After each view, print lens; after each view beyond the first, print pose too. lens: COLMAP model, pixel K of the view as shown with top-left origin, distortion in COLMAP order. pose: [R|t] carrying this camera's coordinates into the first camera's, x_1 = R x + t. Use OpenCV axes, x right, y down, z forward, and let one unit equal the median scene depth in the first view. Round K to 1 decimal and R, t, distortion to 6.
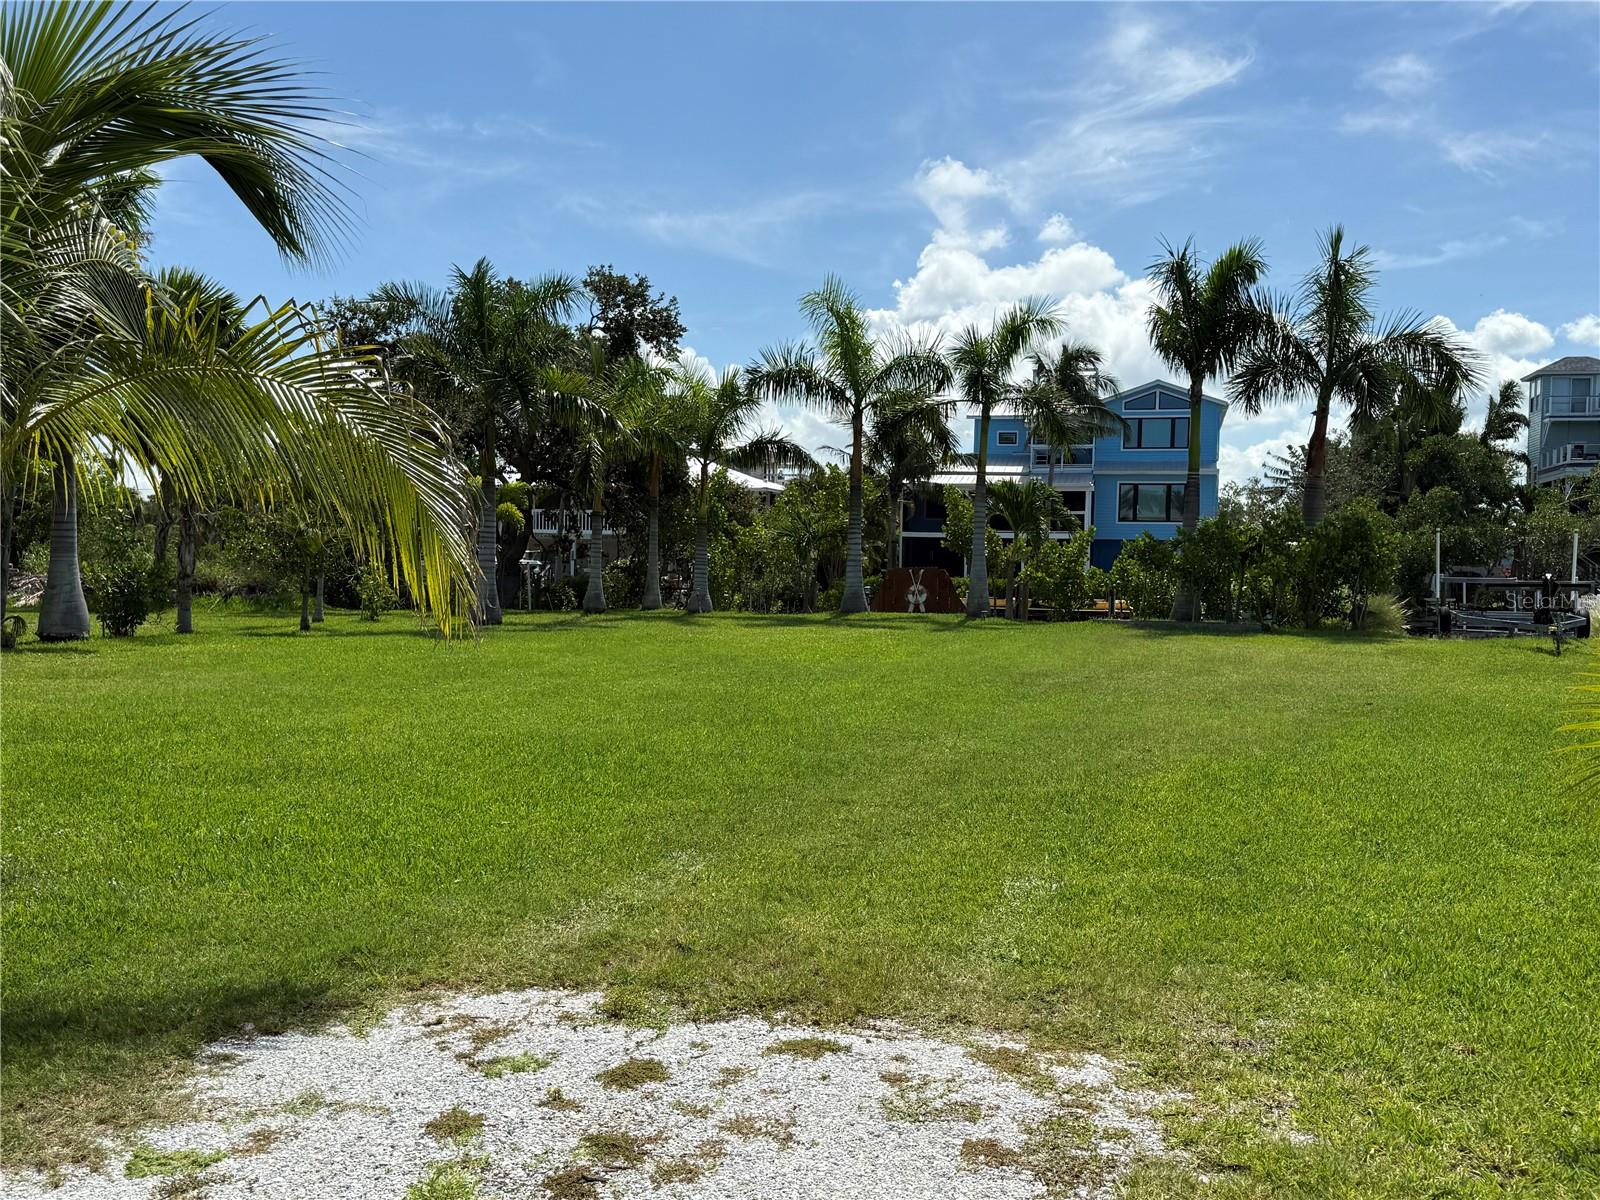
lens RADIAL K [[1589.6, 0, 858.2], [0, 1589.6, 634.5], [0, 0, 1]] dist [0.126773, -0.381986]
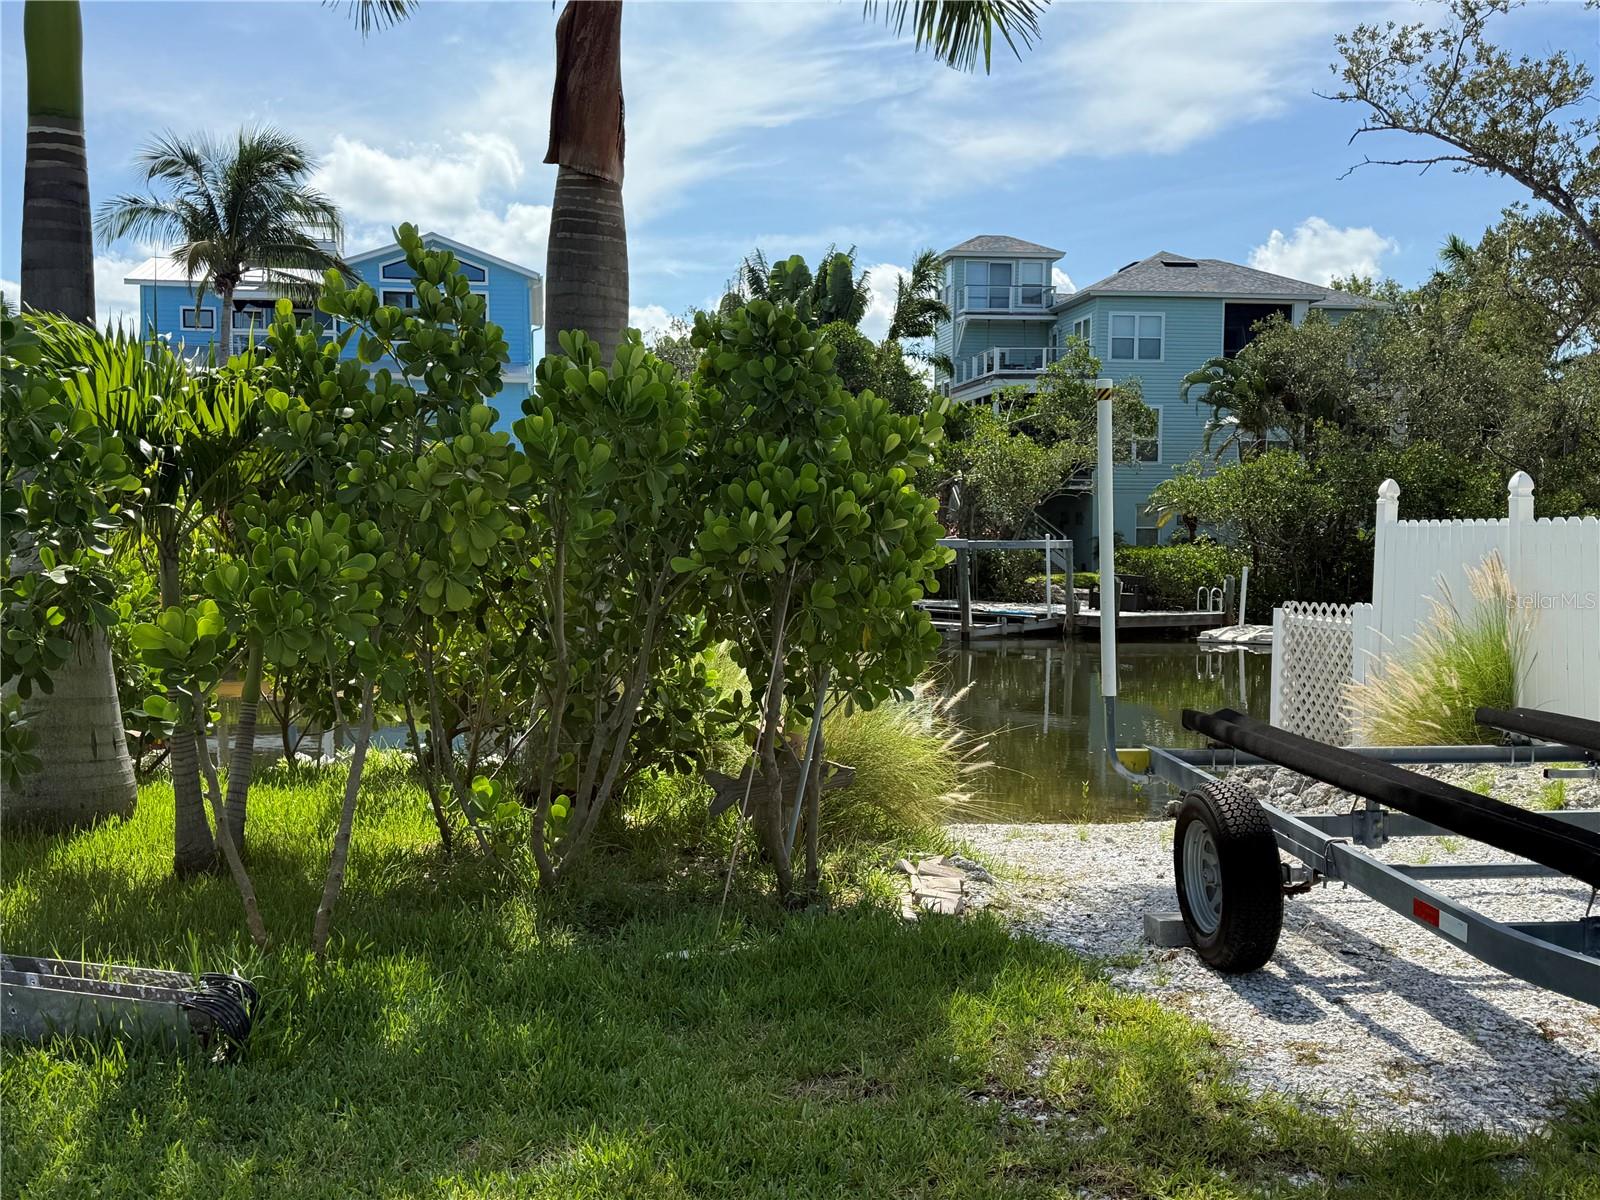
lens RADIAL K [[1421.8, 0, 802.4], [0, 1421.8, 623.7], [0, 0, 1]] dist [0.049377, -0.165758]
pose [[0.936539, -0.041870, 0.348054, 0.227110], [0.029839, 0.998760, 0.039859, -0.037622], [-0.349291, -0.026944, 0.936627, 0.748272]]
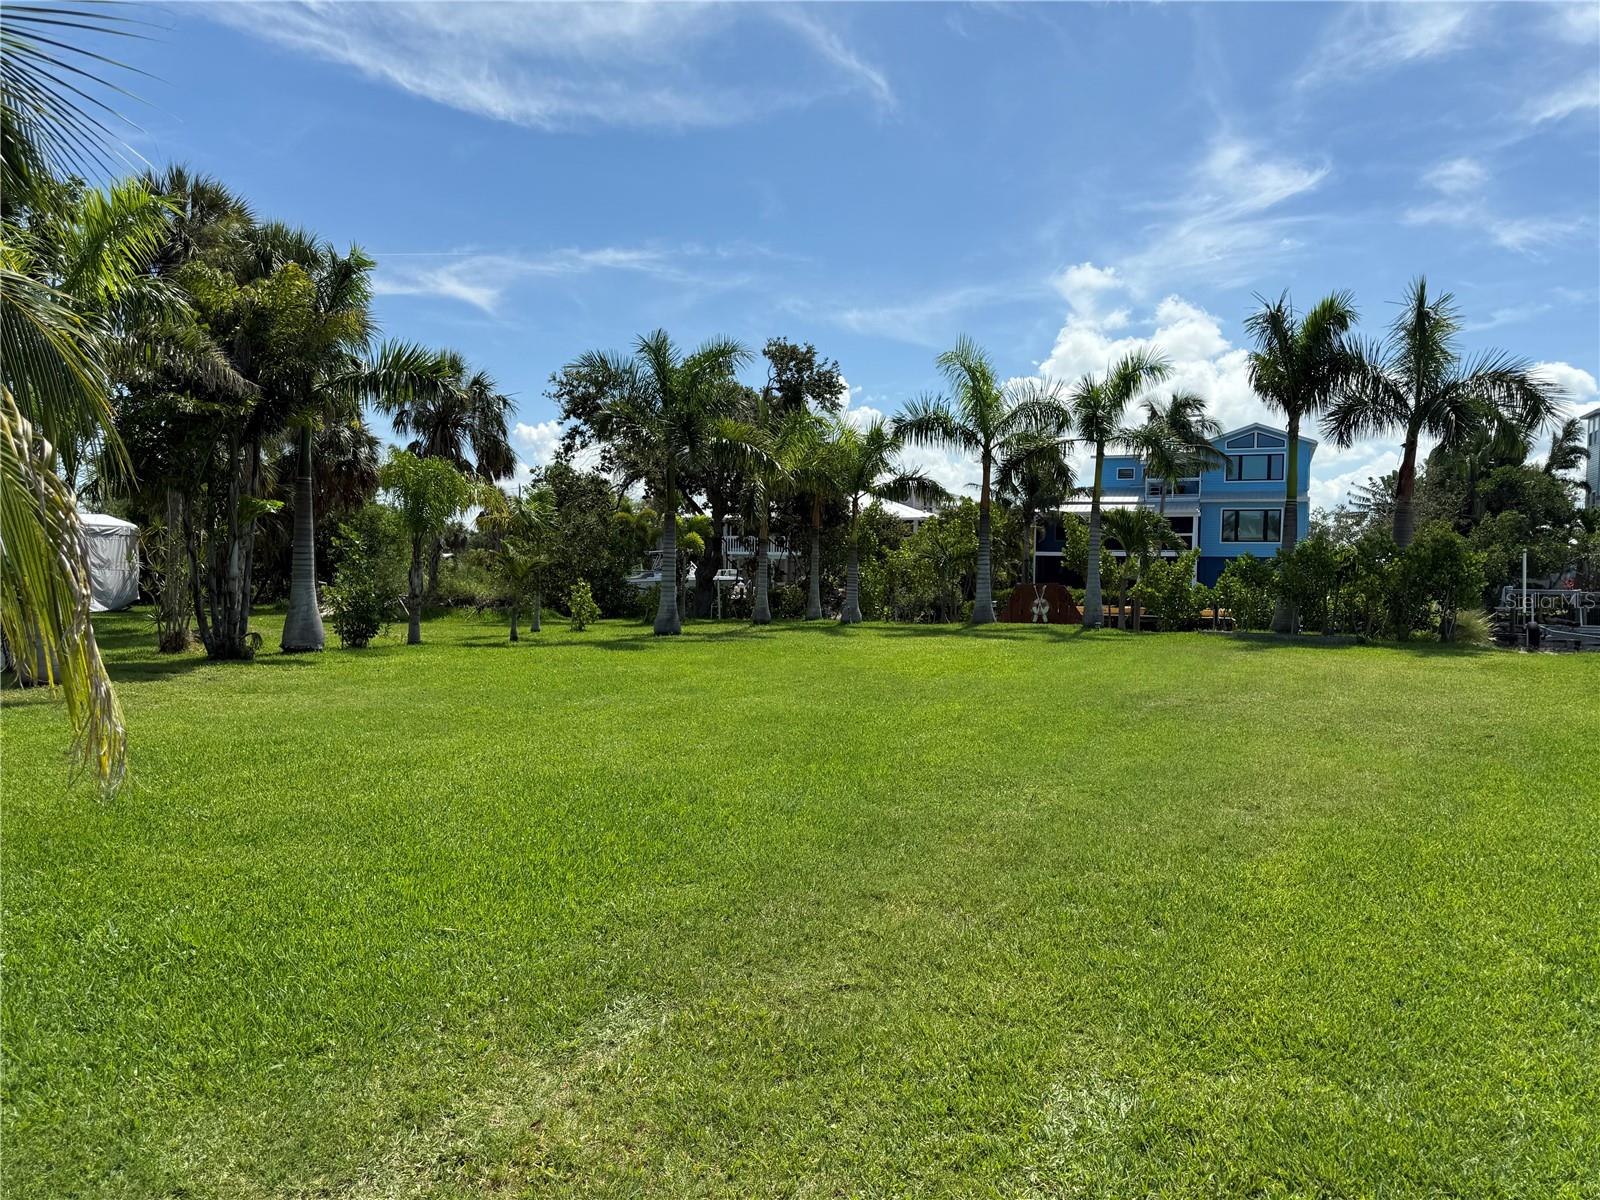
lens RADIAL K [[1218.9, 0, 800.0], [0, 1218.9, 600.0], [0, 0, 1]] dist [0.043359, -0.119142]
pose [[0.985729, 0.001025, -0.168336, 0.014286], [-0.005008, 0.999717, -0.023241, -0.008839], [0.168265, 0.023753, 0.985456, 0.091424]]
